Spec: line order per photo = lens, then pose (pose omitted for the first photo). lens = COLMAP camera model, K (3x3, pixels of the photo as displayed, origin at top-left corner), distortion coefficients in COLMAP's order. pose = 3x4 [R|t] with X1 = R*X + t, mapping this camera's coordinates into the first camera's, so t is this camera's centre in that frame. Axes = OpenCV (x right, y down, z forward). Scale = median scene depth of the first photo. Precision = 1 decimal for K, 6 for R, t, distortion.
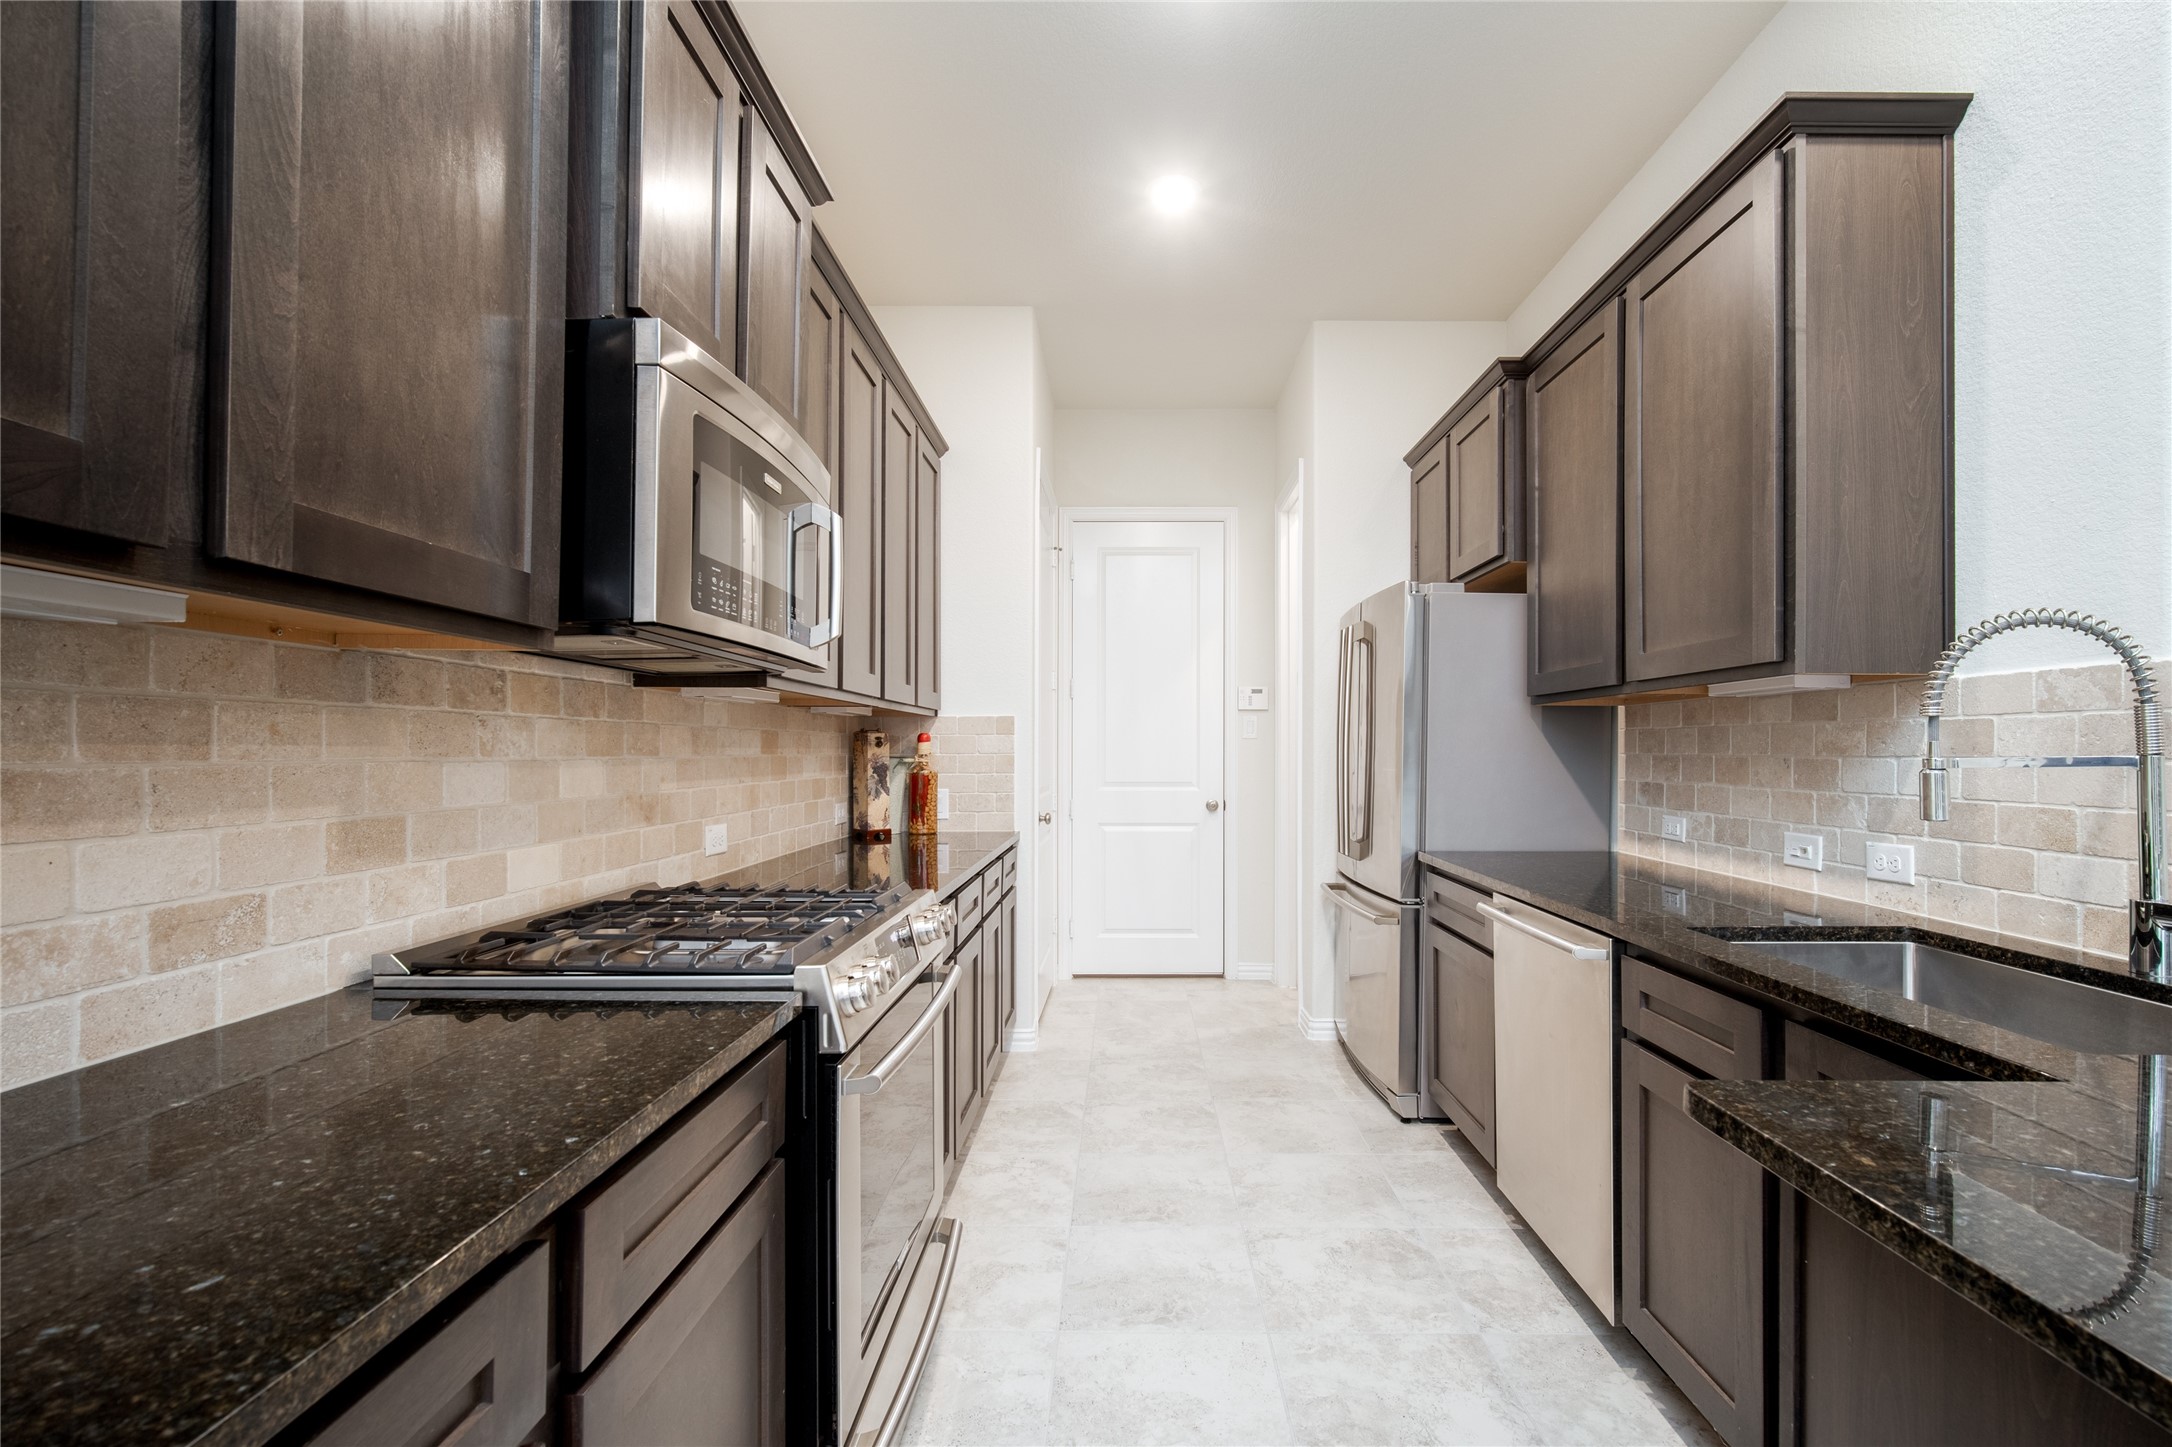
lens RADIAL K [[958.5, 0, 1114.2], [0, 958.5, 747.6], [0, 0, 1]] dist [-0.005700, 0.001371]
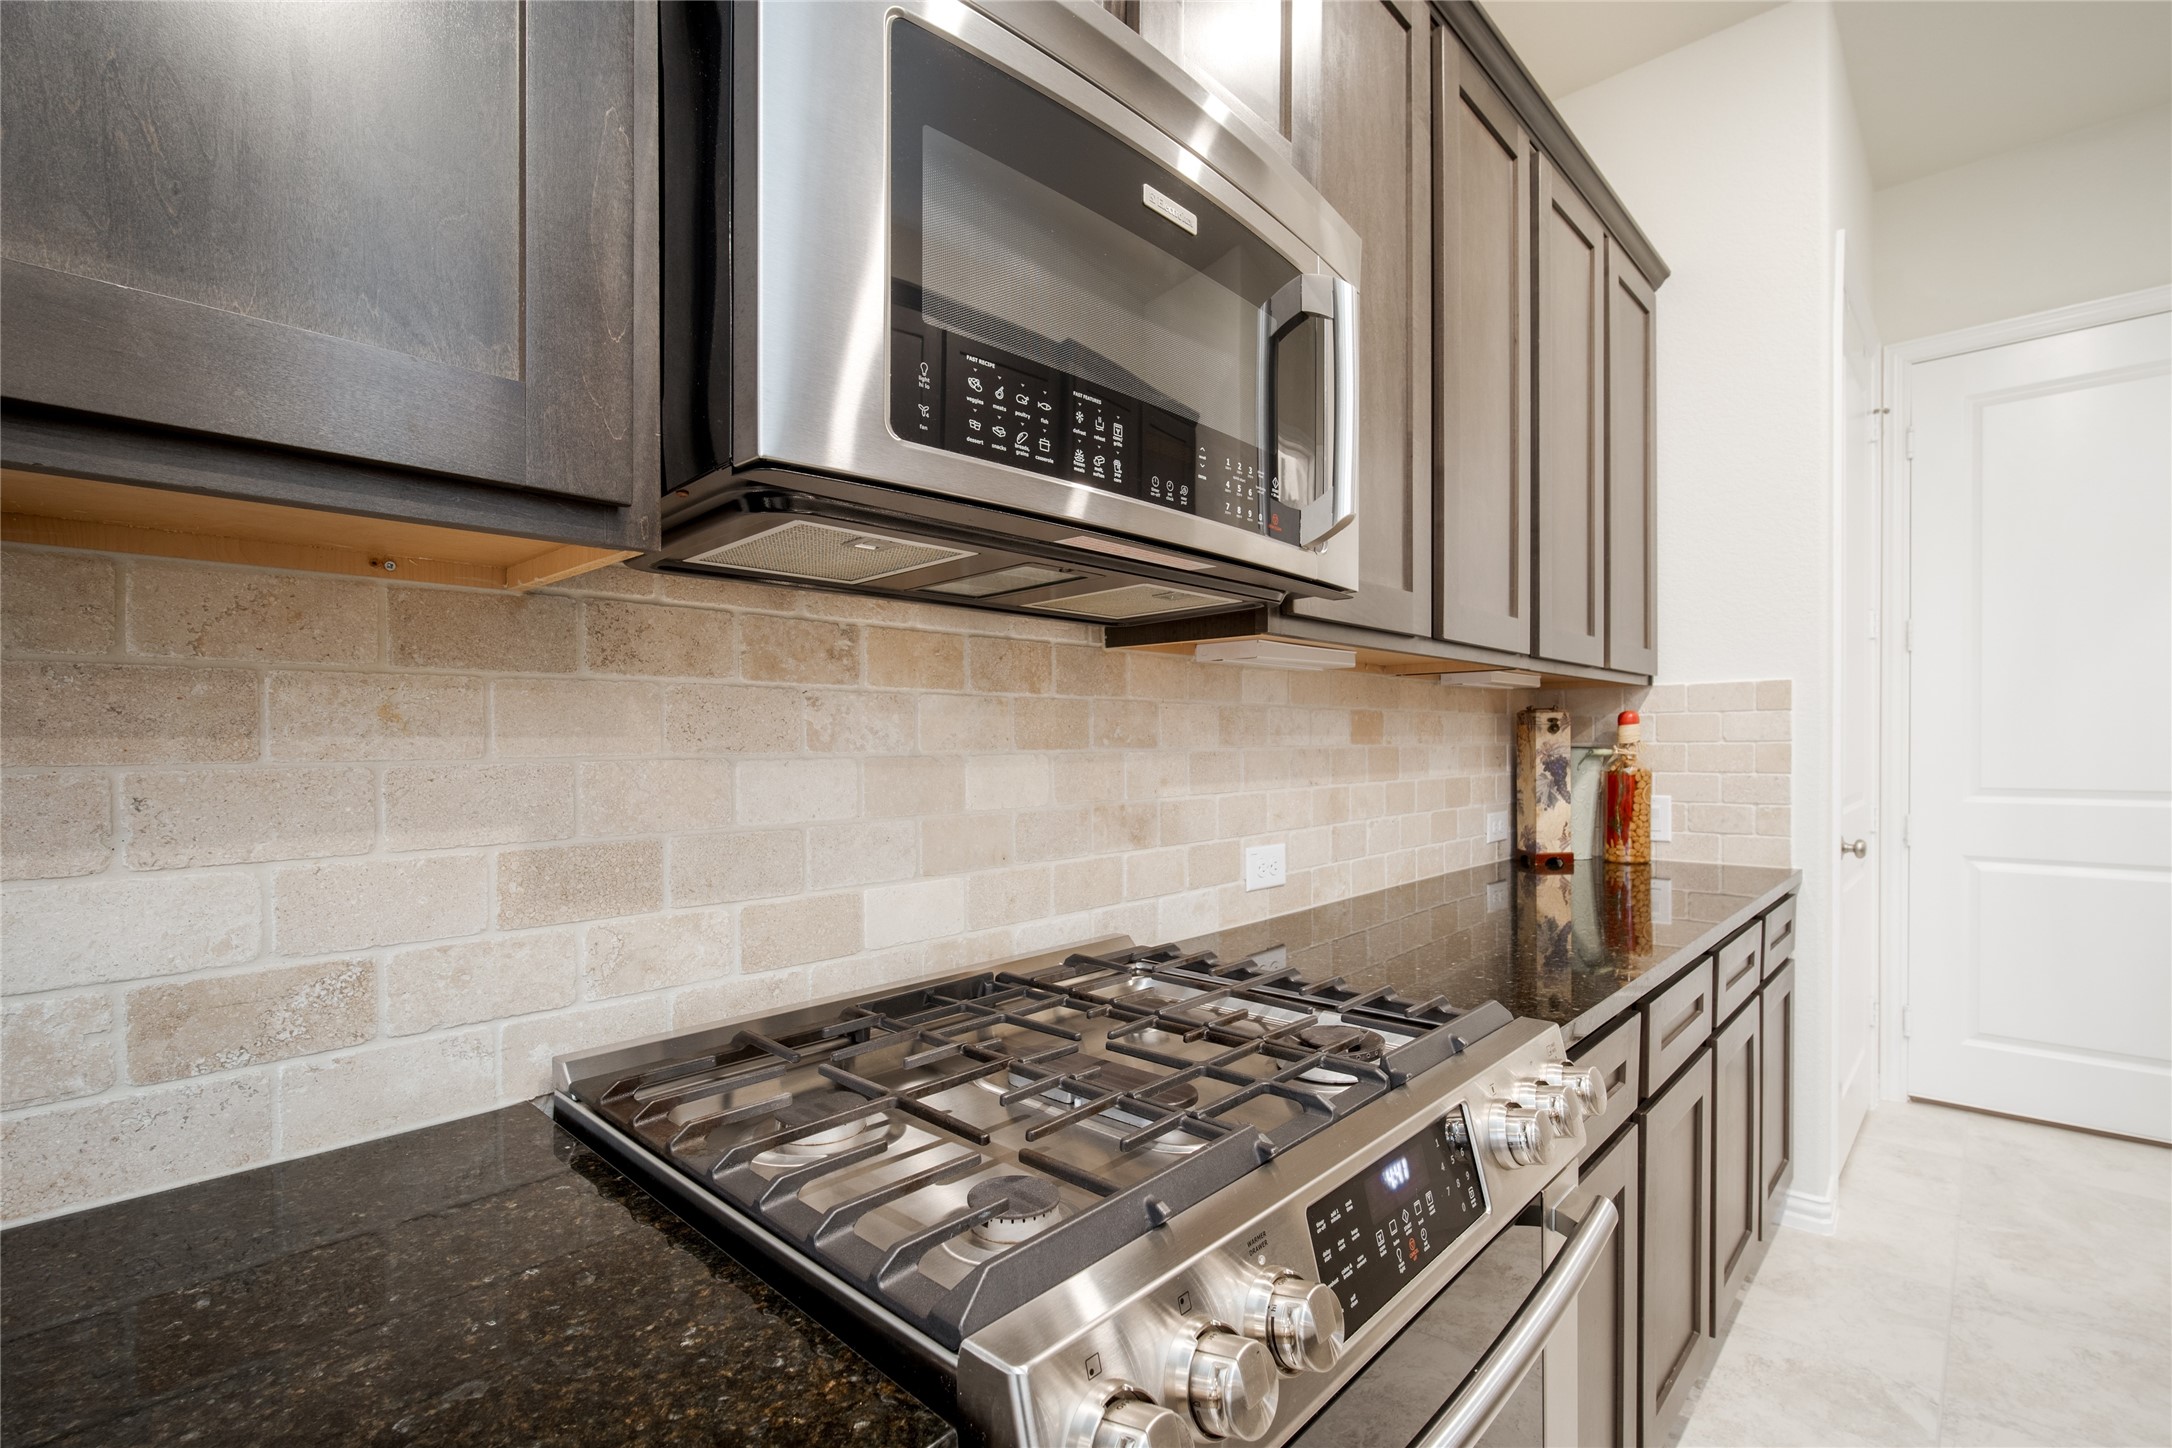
lens RADIAL K [[958.5, 0, 1129.6], [0, 958.5, 752.9], [0, 0, 1]] dist [-0.005700, 0.001371]
pose [[0.749454, 0.004320, -0.662042, -0.033615], [0.007811, 0.999851, 0.015366, 0.001502], [0.662010, -0.016688, 0.749309, 0.527454]]
